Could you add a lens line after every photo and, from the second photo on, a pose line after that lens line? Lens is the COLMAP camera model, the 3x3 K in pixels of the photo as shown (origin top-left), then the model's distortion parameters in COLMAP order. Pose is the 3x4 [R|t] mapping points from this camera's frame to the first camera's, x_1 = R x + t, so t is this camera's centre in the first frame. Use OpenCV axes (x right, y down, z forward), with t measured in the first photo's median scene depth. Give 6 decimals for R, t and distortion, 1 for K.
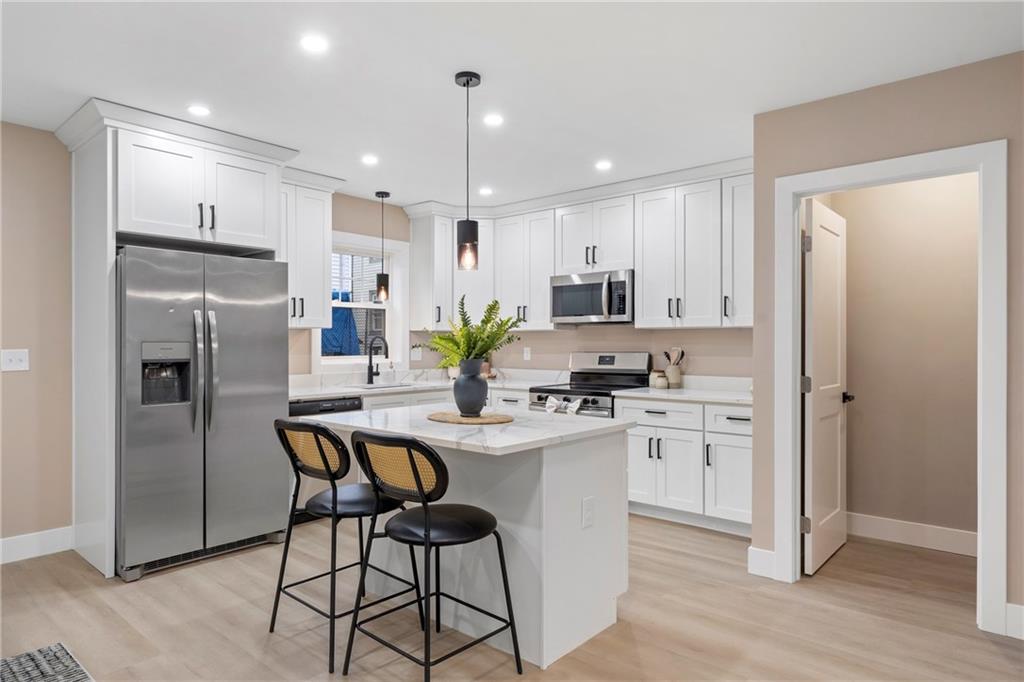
lens RADIAL K [[609.6, 0, 508.0], [0, 609.6, 341.5], [0, 0, 1]] dist [0.000638, -0.000450]
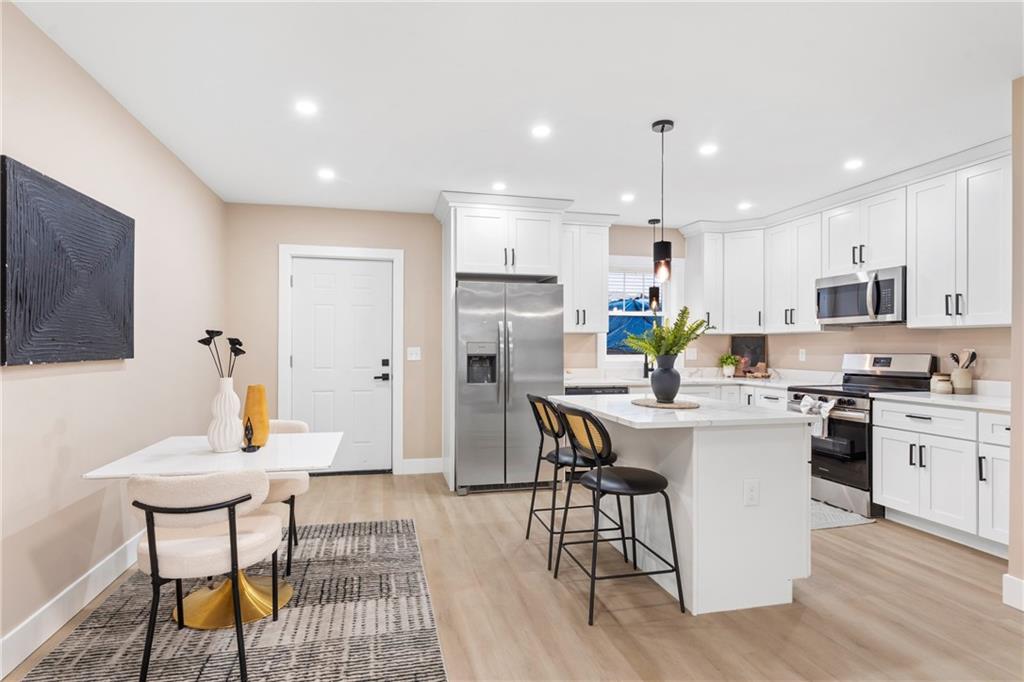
lens RADIAL K [[531.0, 0, 507.2], [0, 531.0, 346.3], [0, 0, 1]] dist [0.000756, -0.000241]
pose [[0.814599, 0.000888, -0.580024, 0.190133], [-0.000559, 1.000000, 0.000746, 0.006594], [0.580024, -0.000283, 0.814599, -0.029775]]
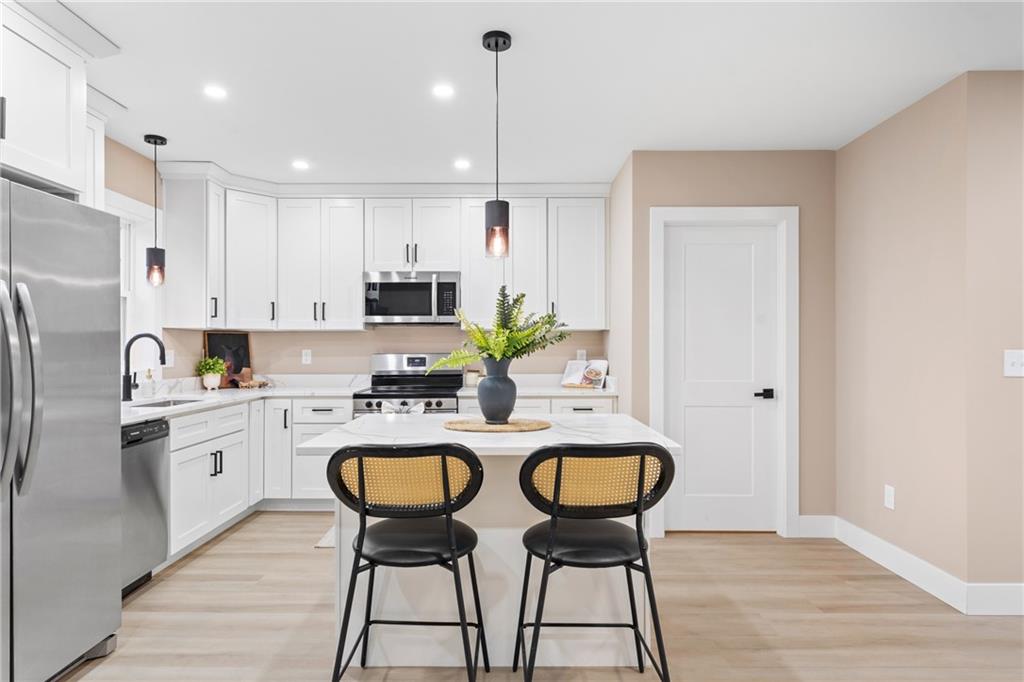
lens RADIAL K [[579.1, 0, 508.8], [0, 579.1, 345.4], [0, 0, 1]] dist [-0.001029, -0.000322]
pose [[0.757460, 0.001914, 0.652878, -0.382768], [0.000335, 0.999994, -0.003321, 0.008549], [-0.652881, 0.002734, 0.757455, 0.226702]]
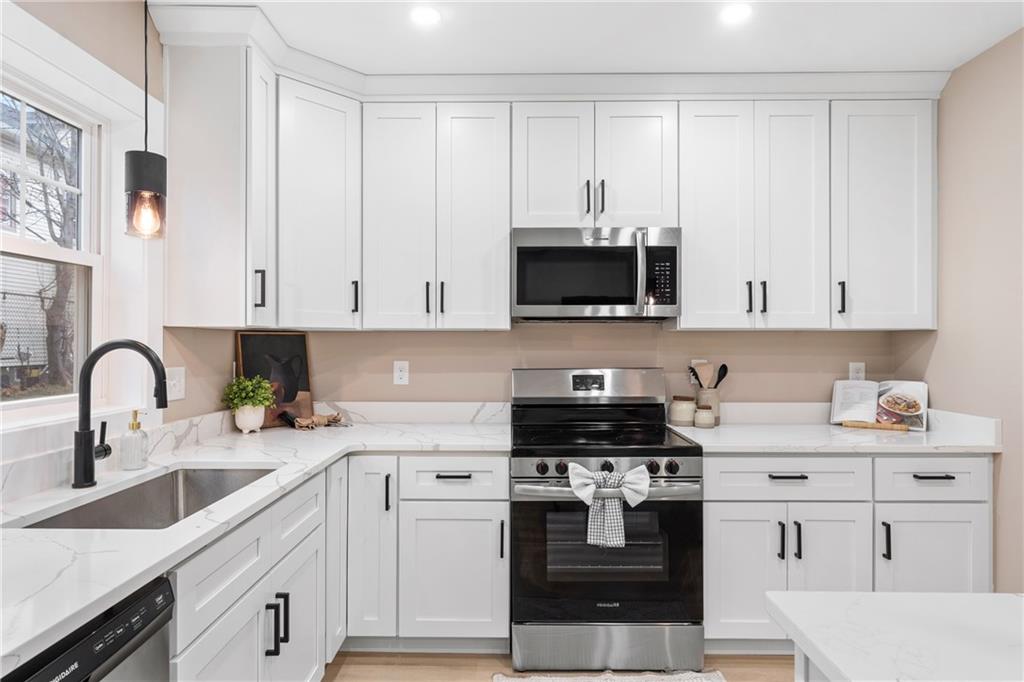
lens RADIAL K [[582.2, 0, 512.0], [0, 582.2, 341.0], [0, 0, 1]] dist [-0.001331, -0.000138]
pose [[0.763310, 0.001663, 0.646030, -0.293073], [-0.001313, 0.999999, -0.001023, -0.009824], [-0.646031, -0.000067, 0.763311, 0.710991]]
